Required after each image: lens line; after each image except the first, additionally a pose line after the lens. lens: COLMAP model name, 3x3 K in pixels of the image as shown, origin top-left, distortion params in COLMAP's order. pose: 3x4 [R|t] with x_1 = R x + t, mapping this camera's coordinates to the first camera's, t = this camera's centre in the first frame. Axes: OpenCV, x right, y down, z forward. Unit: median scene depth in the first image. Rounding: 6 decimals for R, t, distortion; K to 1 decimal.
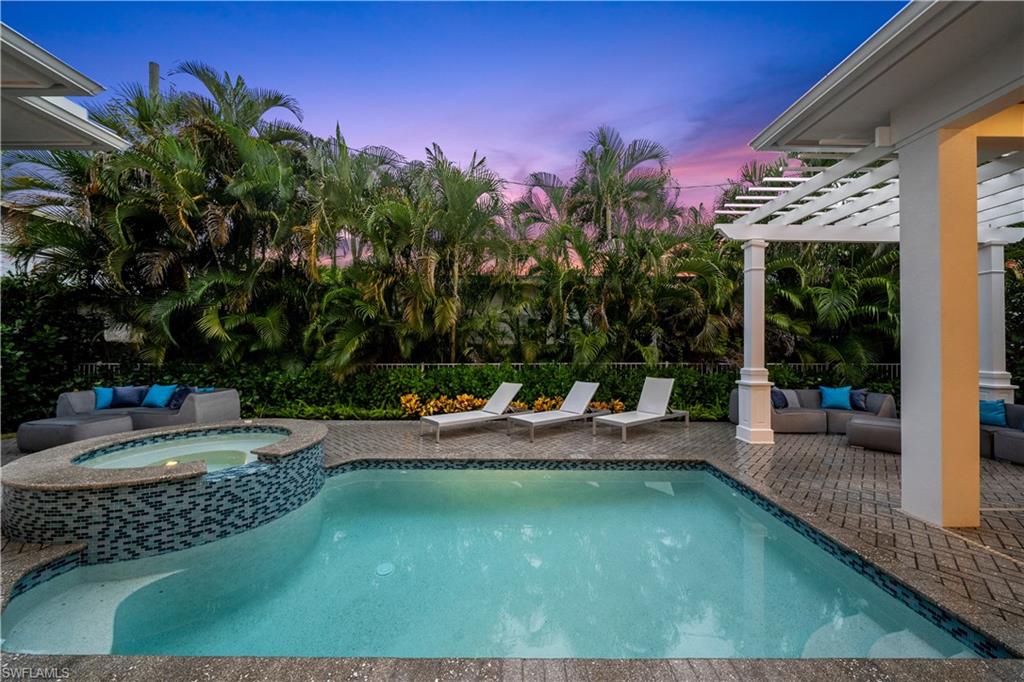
lens RADIAL K [[374.7, 0, 516.9], [0, 374.7, 339.2], [0, 0, 1]] dist [-0.001857, -0.000215]
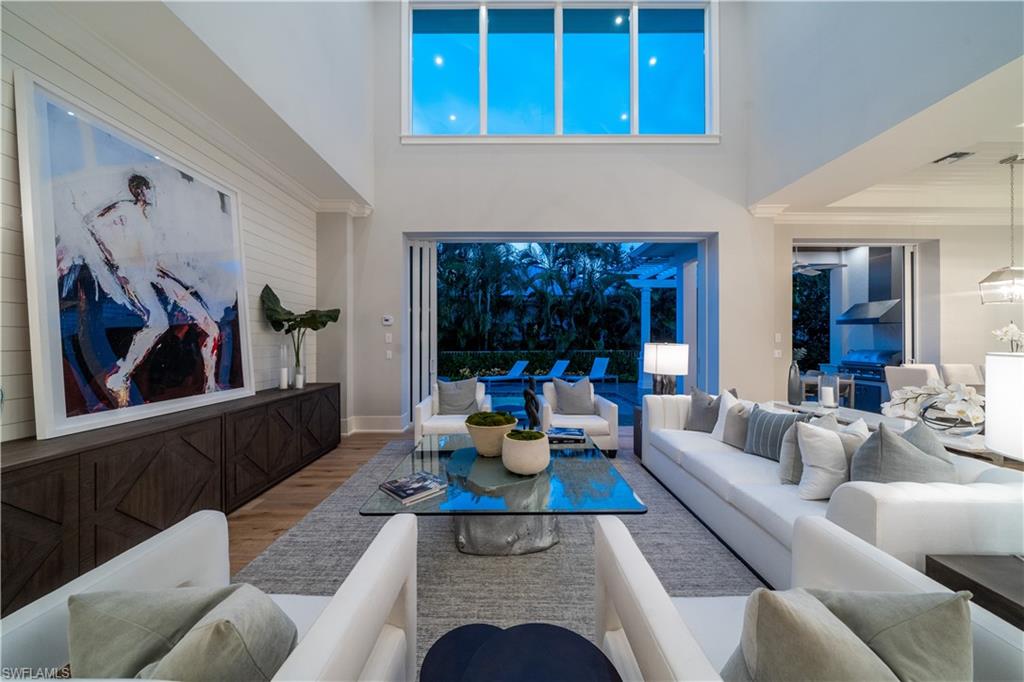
lens RADIAL K [[350.2, 0, 507.7], [0, 350.2, 339.3], [0, 0, 1]] dist [-0.001717, -0.000153]
pose [[0.999945, -0.005403, -0.008938, -0.065847], [0.005513, 0.999908, 0.012381, -0.011516], [0.008870, -0.012430, 0.999883, -0.682831]]
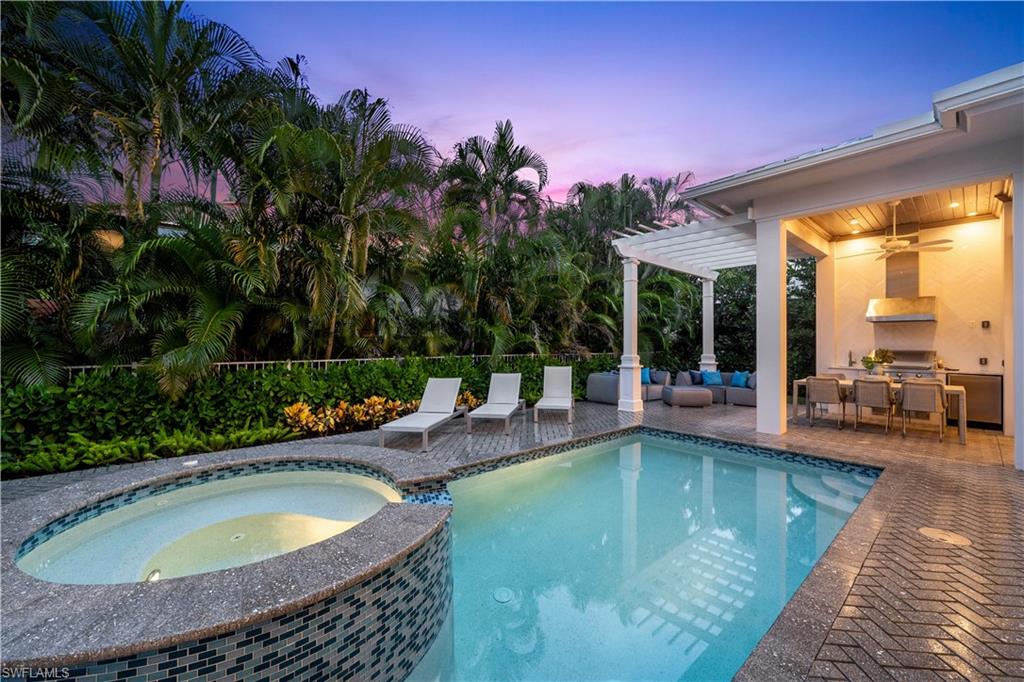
lens RADIAL K [[414.1, 0, 501.5], [0, 414.1, 337.7], [0, 0, 1]] dist [0.002186, -0.000001]
pose [[0.752451, 0.010168, 0.658569, -0.526170], [-0.012799, 0.999918, -0.000815, 0.018187], [-0.658524, -0.007816, 0.752520, 0.156690]]
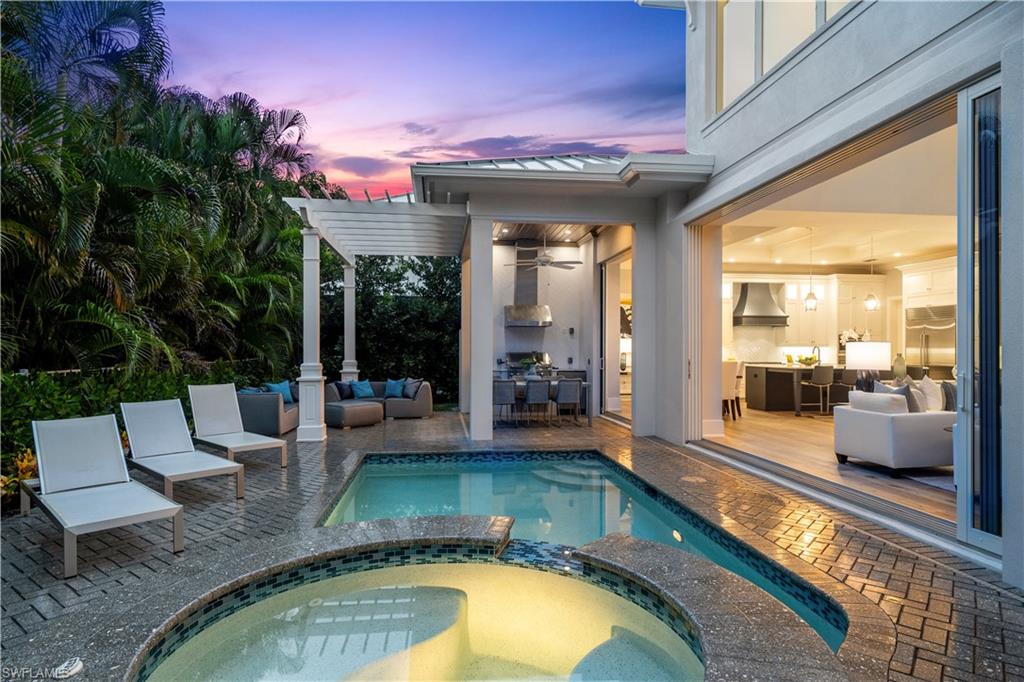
lens RADIAL K [[597.5, 0, 512.0], [0, 597.5, 341.0], [0, 0, 1]] dist [0.081403, 0.000175]
pose [[-0.129129, 0.007418, 0.991600, -0.746061], [-0.016878, 0.999811, -0.009677, 0.021387], [-0.991484, -0.017986, -0.128979, 0.543540]]
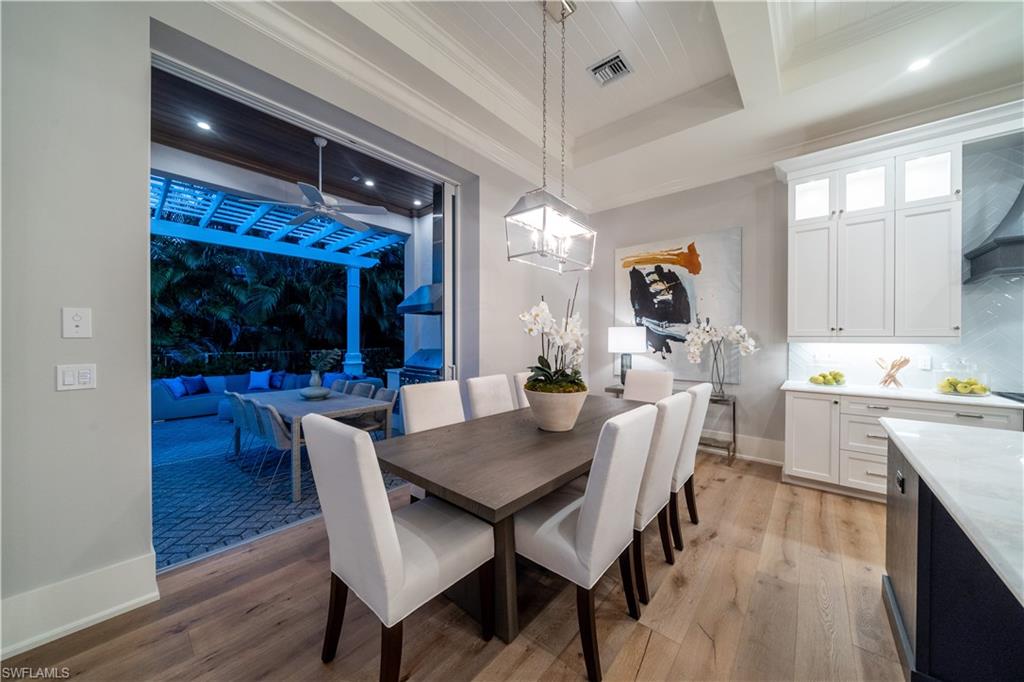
lens RADIAL K [[350.2, 0, 507.7], [0, 350.2, 339.3], [0, 0, 1]] dist [-0.001717, -0.000153]
pose [[0.660686, -0.007163, 0.750628, 0.496545], [-0.009060, 0.999806, 0.017515, 0.001223], [-0.750607, -0.018372, 0.660493, -0.288923]]
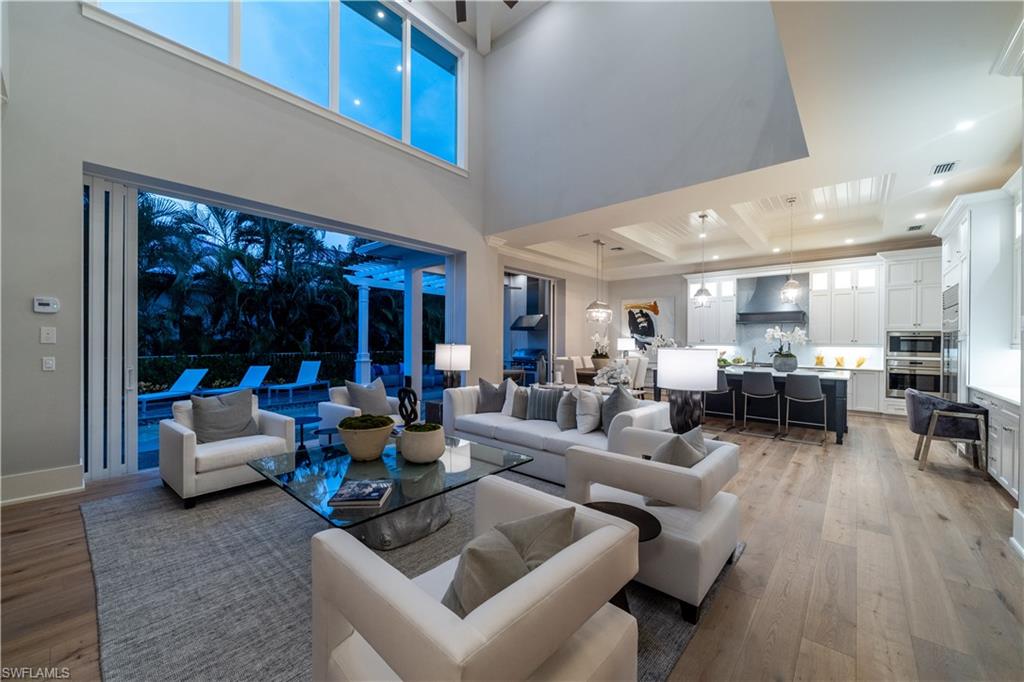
lens RADIAL K [[394.3, 0, 502.5], [0, 394.3, 343.2], [0, 0, 1]] dist [0.000601, 0.000072]
pose [[0.675214, -0.003834, 0.737612, -0.288016], [-0.013150, 0.999765, 0.017234, -0.012180], [-0.737504, -0.021337, 0.675005, -0.685750]]
